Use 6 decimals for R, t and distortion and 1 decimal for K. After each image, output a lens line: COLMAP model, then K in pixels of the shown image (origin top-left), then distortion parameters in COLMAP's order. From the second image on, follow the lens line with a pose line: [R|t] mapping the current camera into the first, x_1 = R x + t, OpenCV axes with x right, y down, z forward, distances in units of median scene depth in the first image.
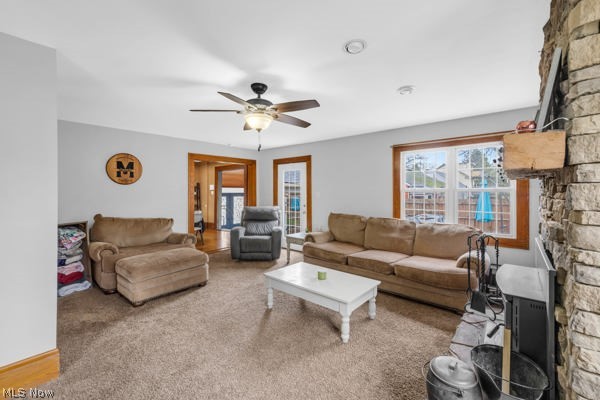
lens RADIAL K [[249.4, 0, 301.4], [0, 249.4, 197.6], [0, 0, 1]] dist [0.002059, -0.000483]
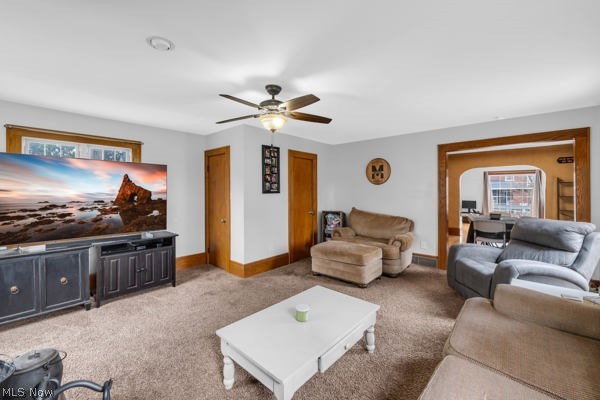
lens RADIAL K [[249.4, 0, 296.0], [0, 249.4, 189.0], [0, 0, 1]] dist [0.002059, -0.000483]
pose [[-0.036577, -0.001934, -0.999329, 0.506745], [-0.019345, 0.999812, -0.001227, -0.021932], [0.999144, 0.019287, -0.036608, 0.665766]]
